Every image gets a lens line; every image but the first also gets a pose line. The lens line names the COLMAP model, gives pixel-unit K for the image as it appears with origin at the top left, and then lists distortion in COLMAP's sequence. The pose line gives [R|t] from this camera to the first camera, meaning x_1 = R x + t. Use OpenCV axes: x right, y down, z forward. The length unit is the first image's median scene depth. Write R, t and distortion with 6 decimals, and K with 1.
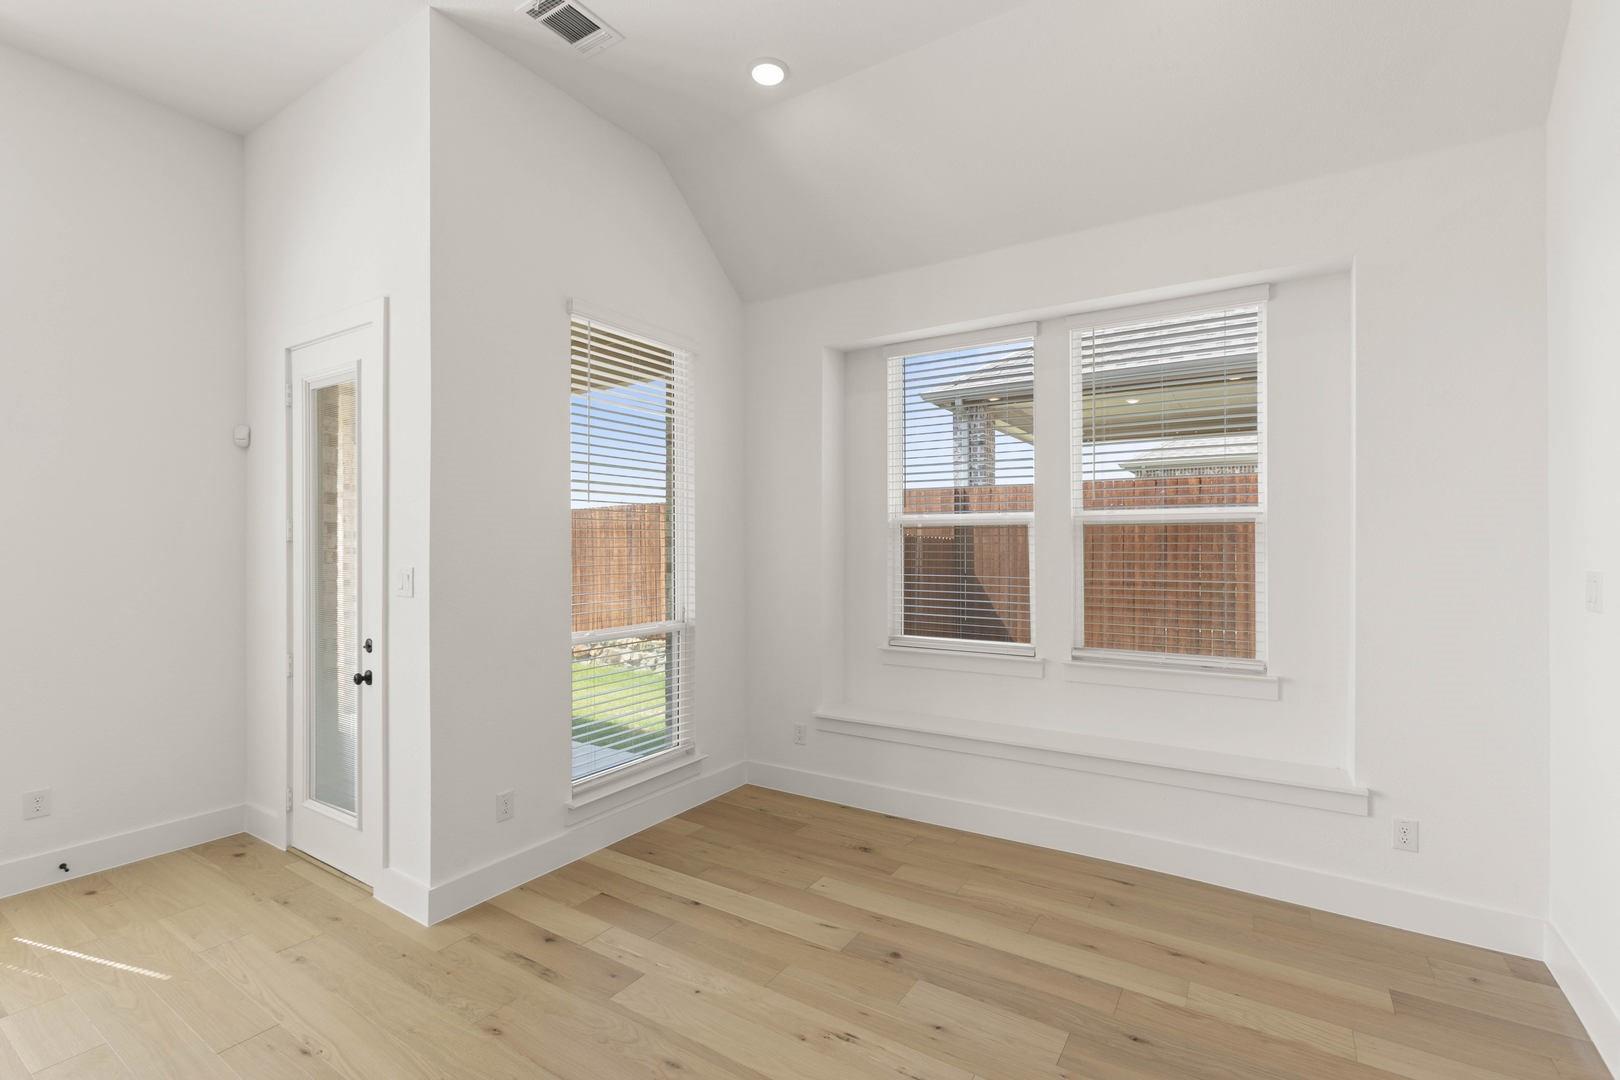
lens RADIAL K [[716.3, 0, 804.9], [0, 716.3, 541.4], [0, 0, 1]] dist [-0.001521, 0.000693]
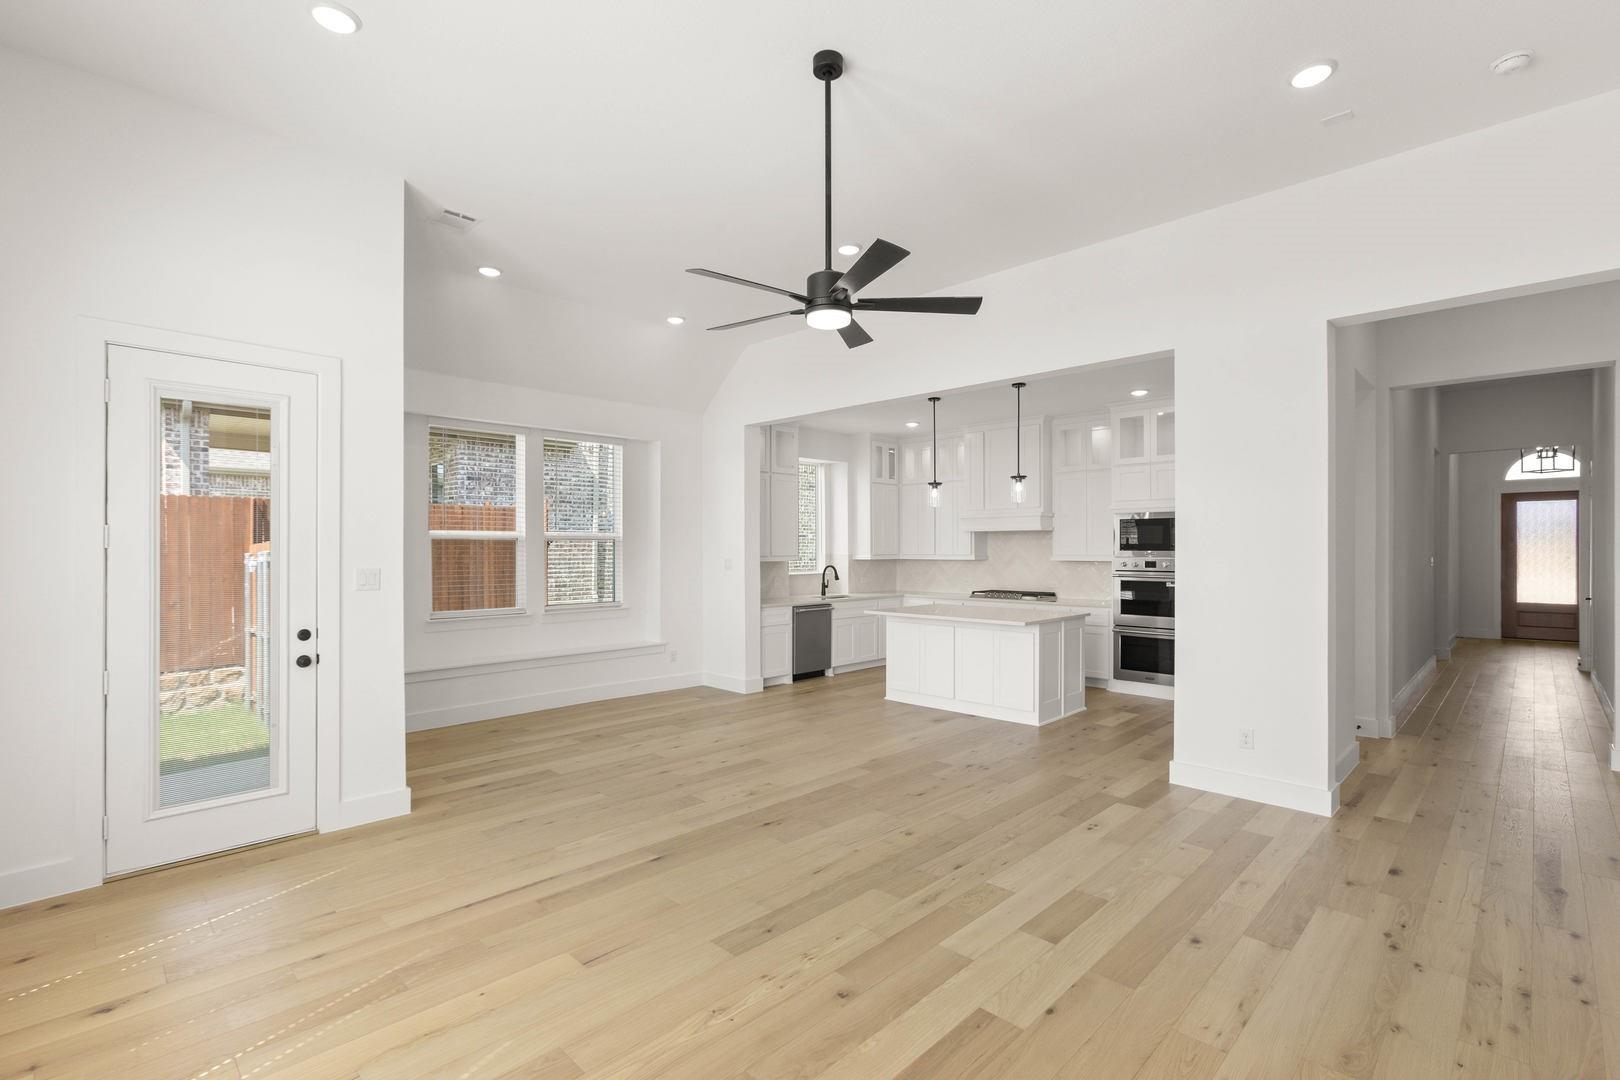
lens RADIAL K [[716.3, 0, 845.0], [0, 716.3, 546.4], [0, 0, 1]] dist [-0.001521, 0.000693]
pose [[0.157396, 0.010644, 0.987478, -1.469913], [-0.004135, 0.999940, -0.010119, 0.003895], [-0.987527, -0.002491, 0.157430, -0.083034]]
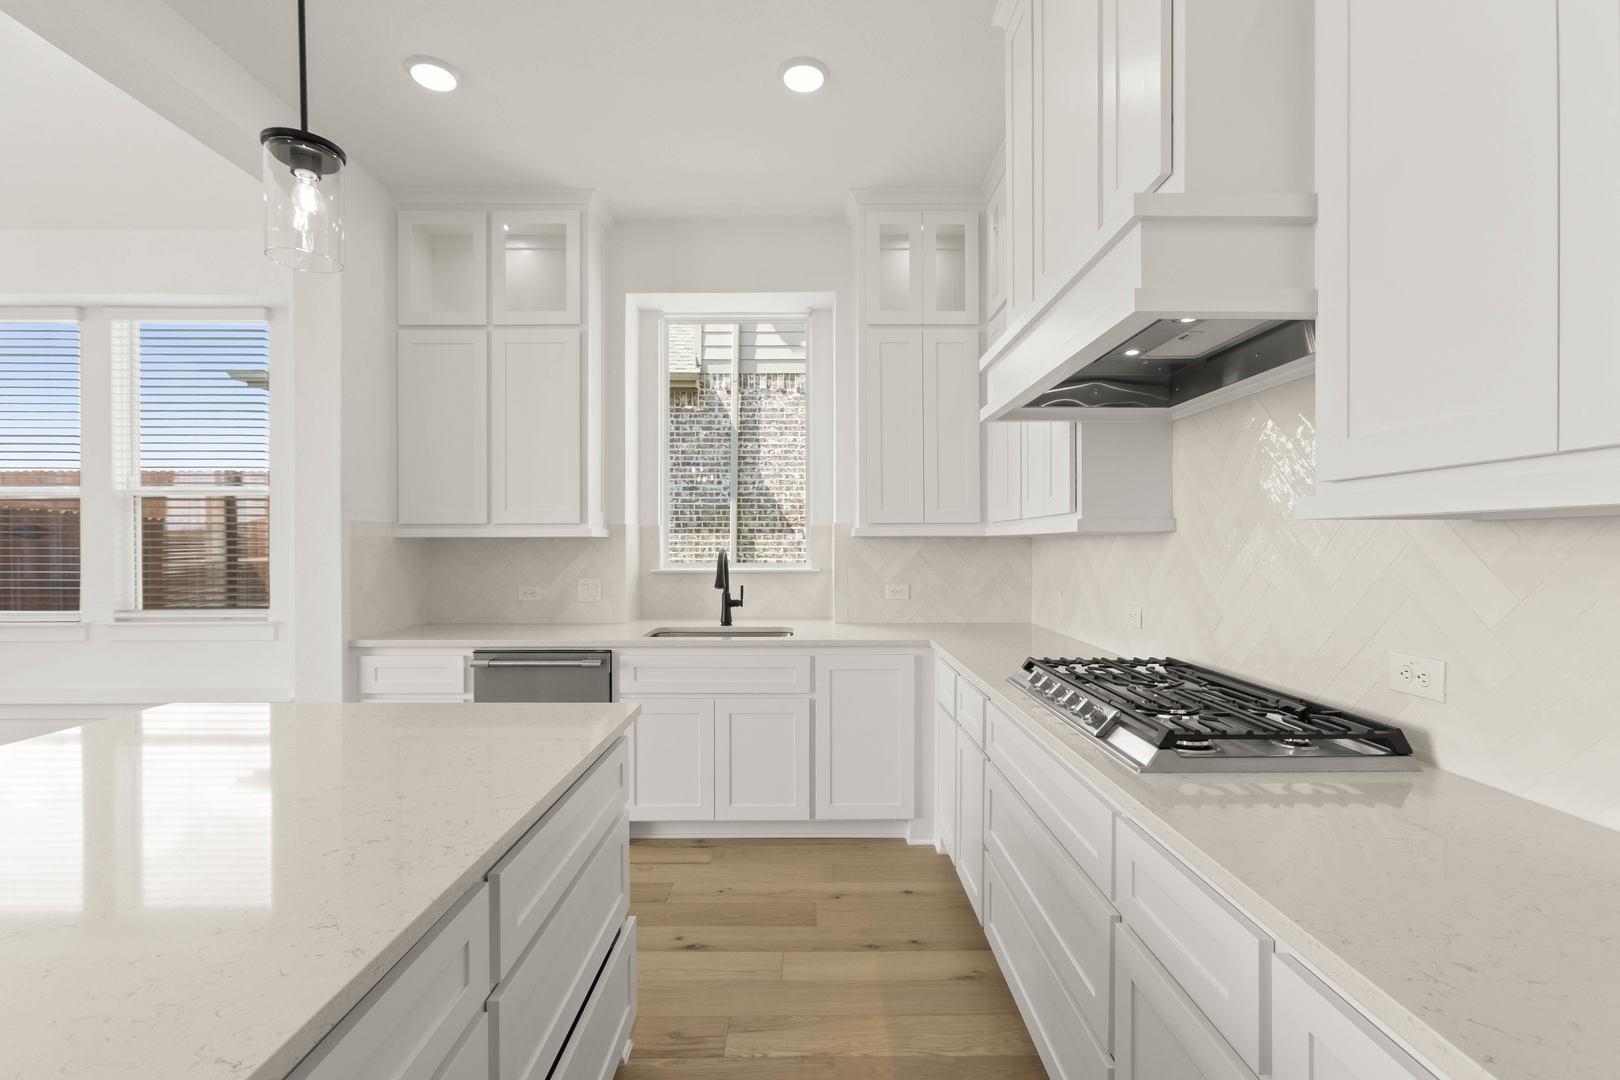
lens RADIAL K [[716.3, 0, 846.7], [0, 716.3, 553.9], [0, 0, 1]] dist [-0.001521, 0.000693]
pose [[0.815093, 0.001595, 0.579328, 0.673382], [-0.009781, 0.999892, 0.011008, 0.039724], [-0.579248, -0.014638, 0.815020, -0.562774]]
